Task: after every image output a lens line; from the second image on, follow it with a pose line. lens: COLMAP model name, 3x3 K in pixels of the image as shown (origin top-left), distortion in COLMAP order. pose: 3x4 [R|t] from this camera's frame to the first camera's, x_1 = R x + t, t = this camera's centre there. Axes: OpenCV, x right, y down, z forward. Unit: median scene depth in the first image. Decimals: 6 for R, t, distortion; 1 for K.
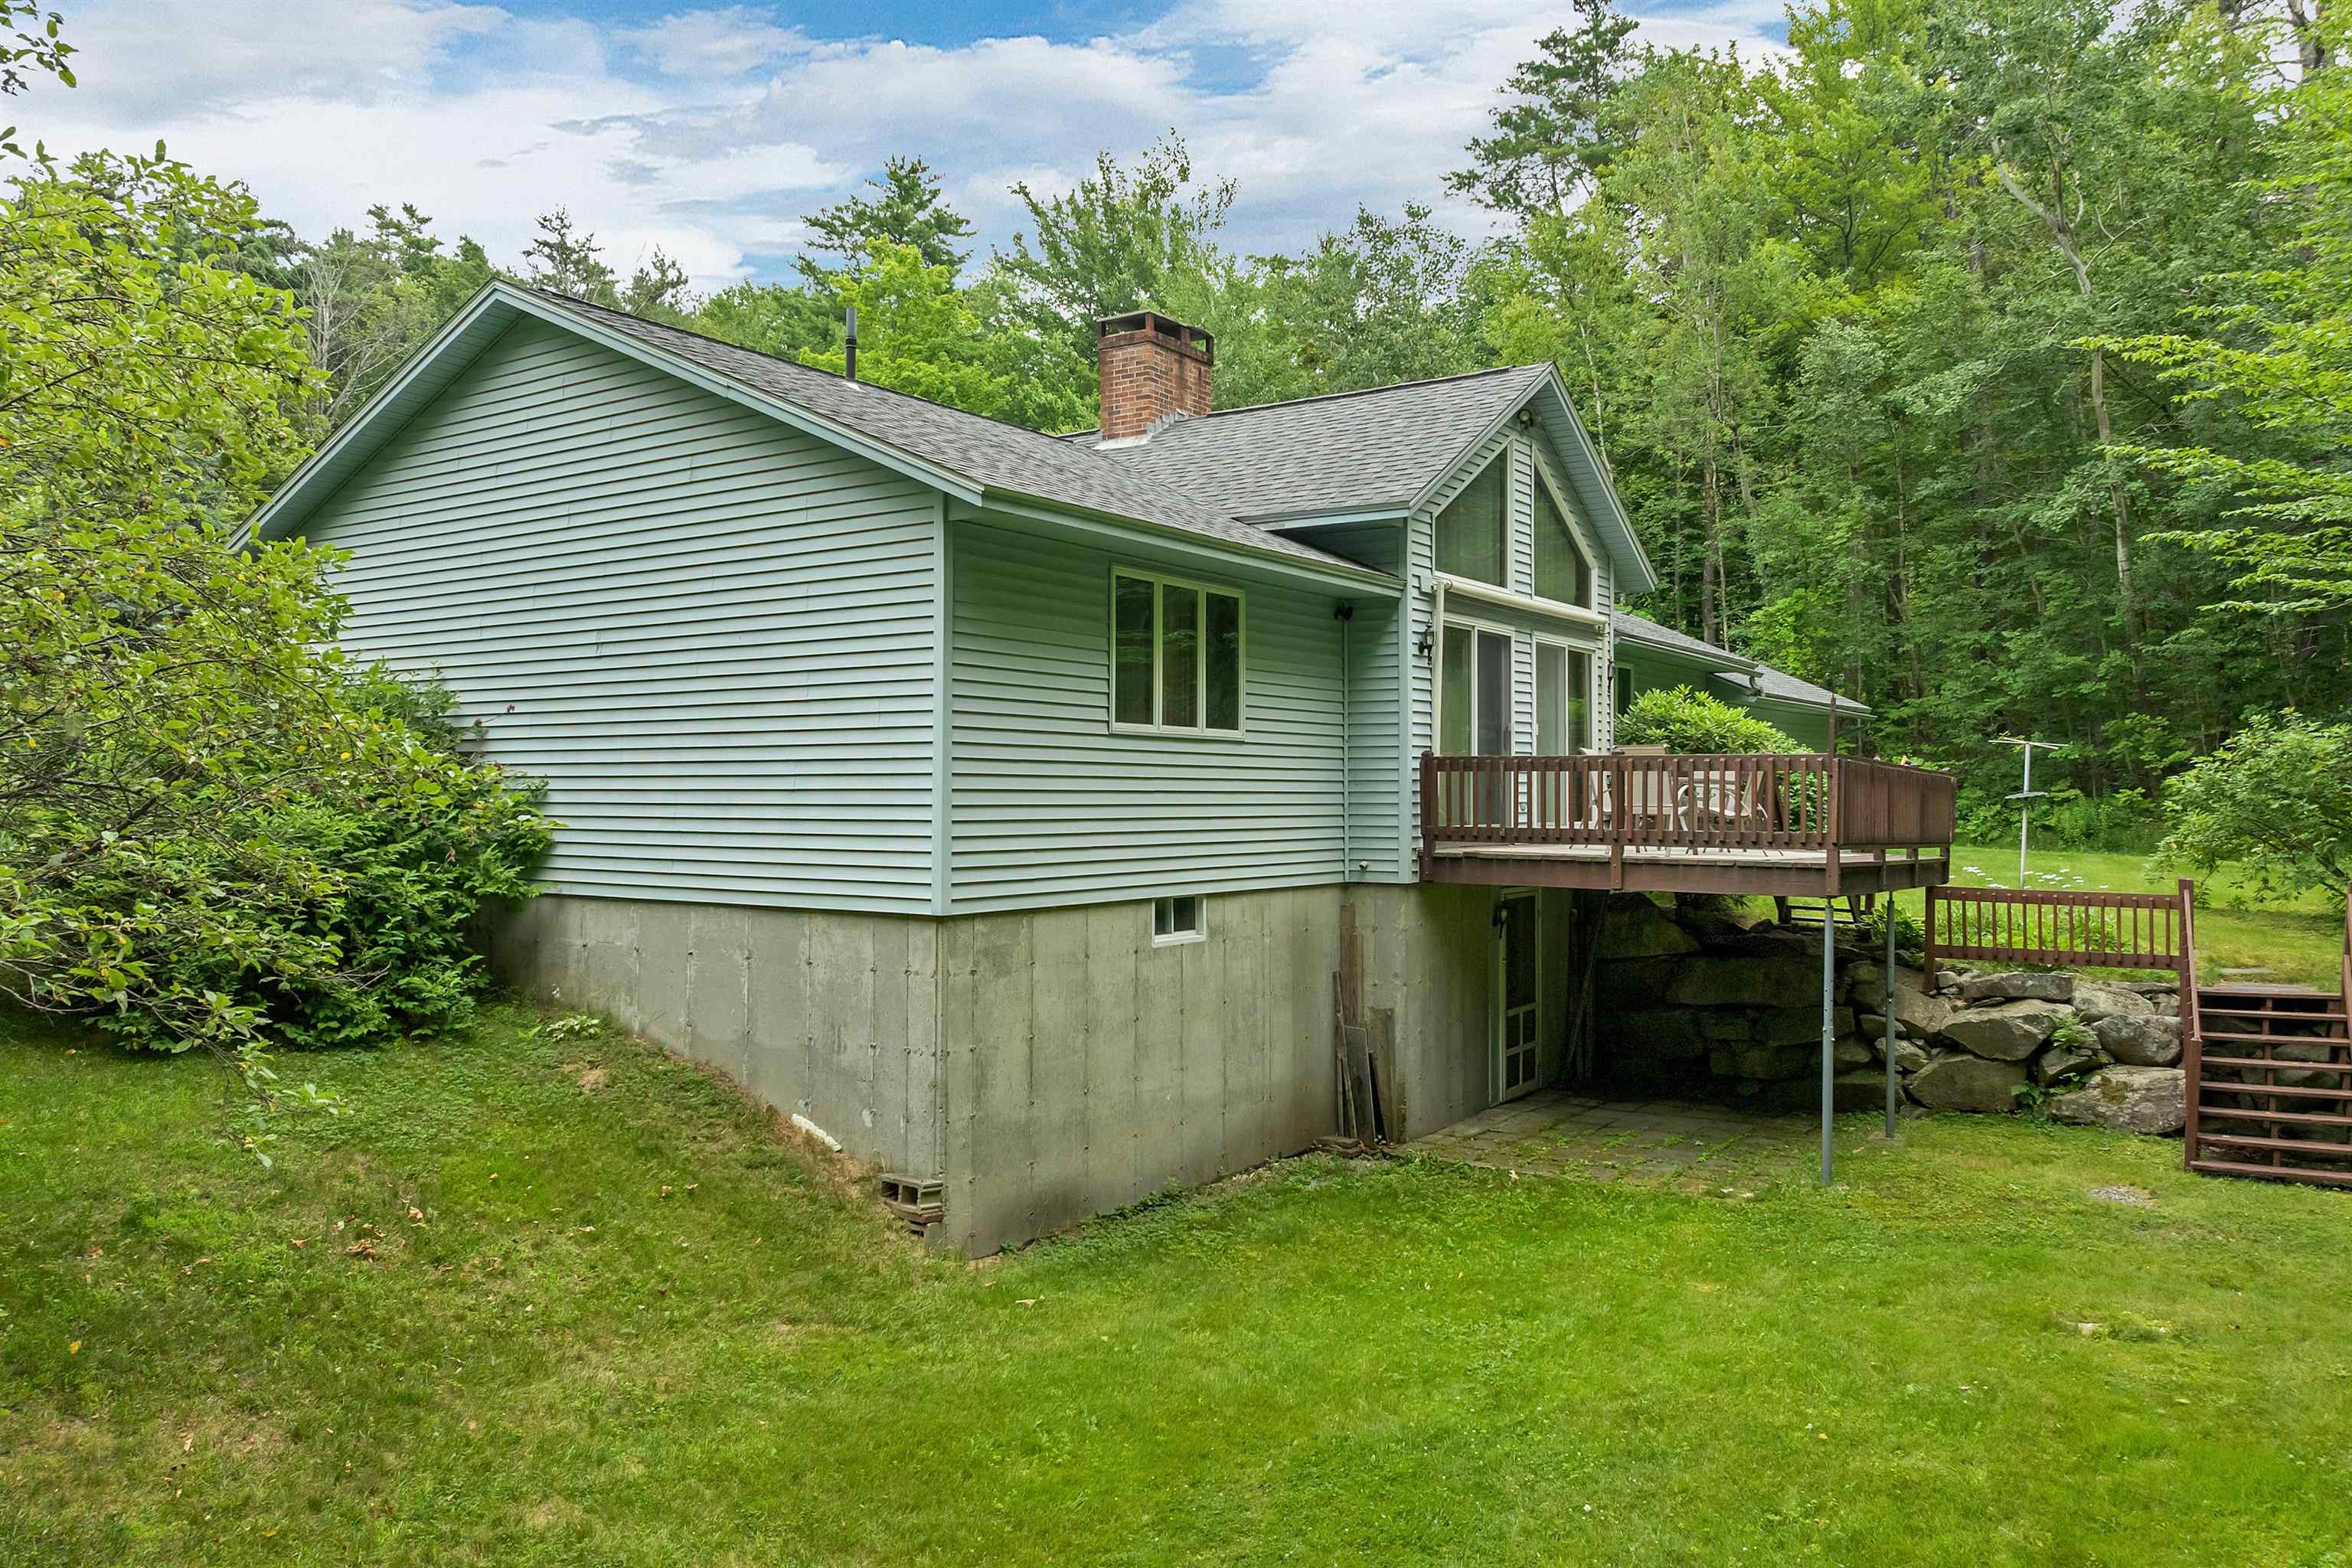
lens RADIAL K [[1622.6, 0, 1176.0], [0, 1622.6, 784.0], [0, 0, 1]] dist [-0.005640, -0.054105]
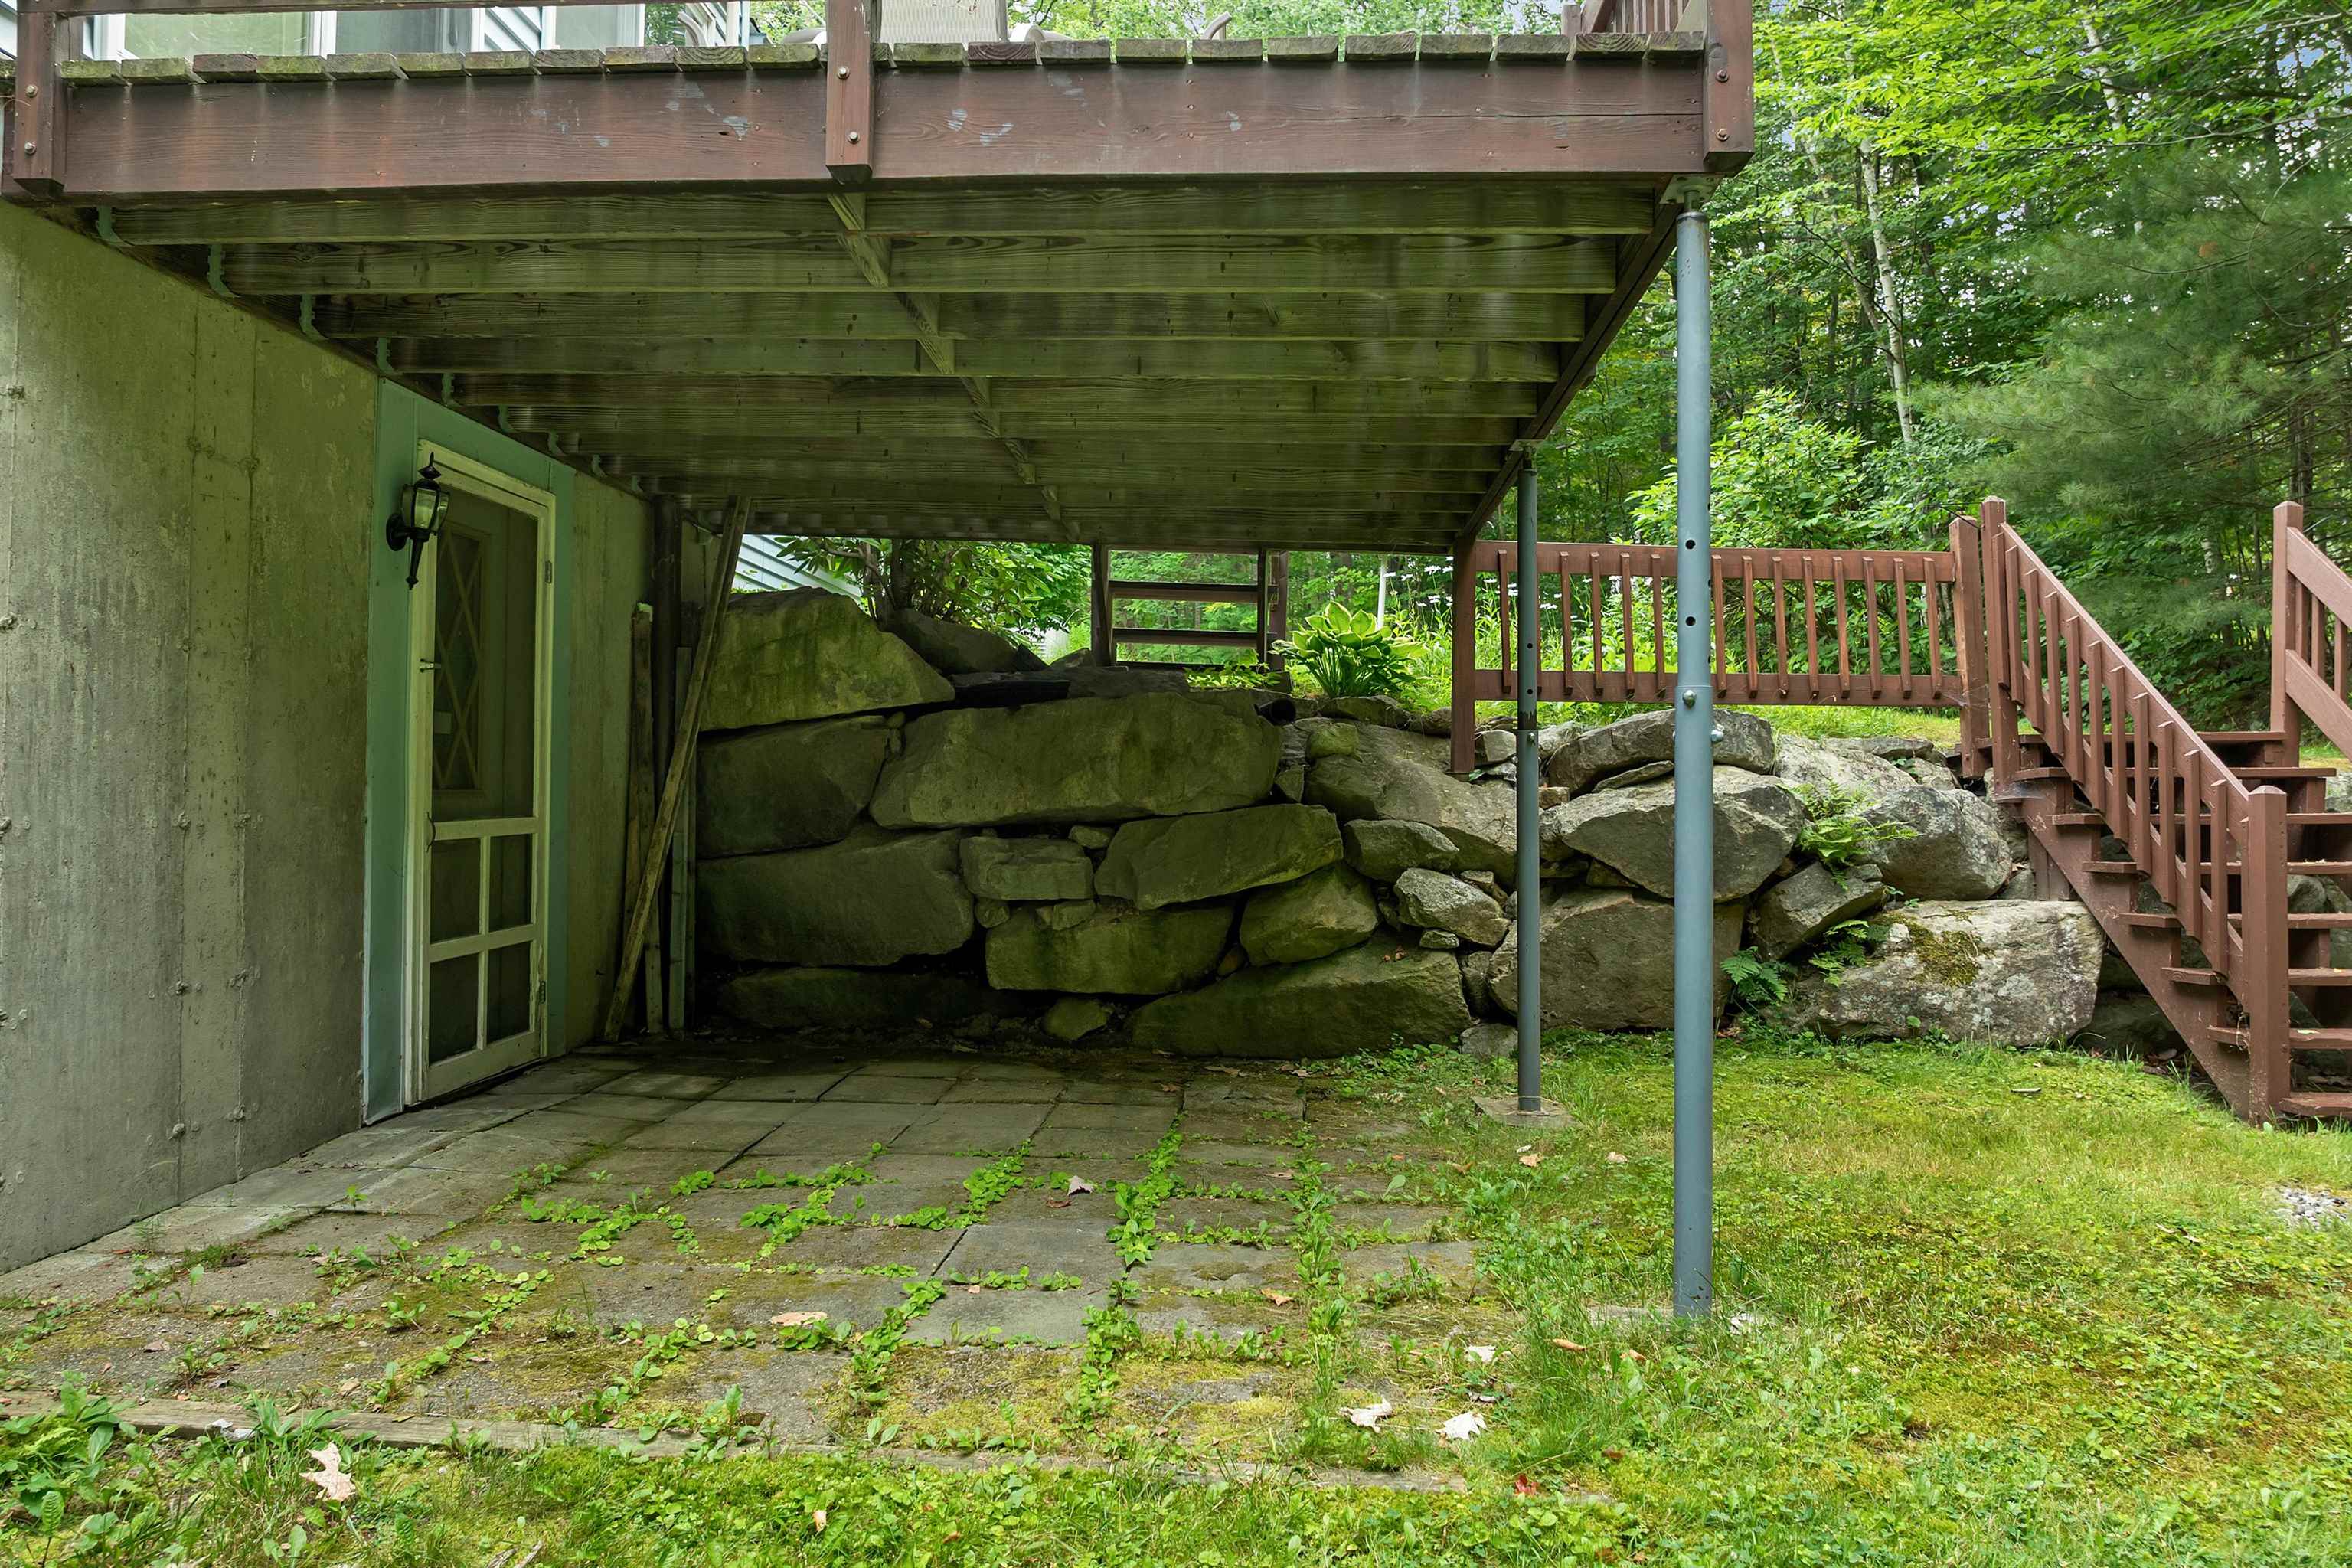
lens RADIAL K [[1622.6, 0, 1176.0], [0, 1622.6, 784.0], [0, 0, 1]] dist [-0.005640, -0.054105]
pose [[0.844077, 0.016492, 0.535968, 0.171533], [-0.017888, 0.999837, -0.002595, 0.143314], [-0.535923, -0.007397, 0.844234, 0.712227]]
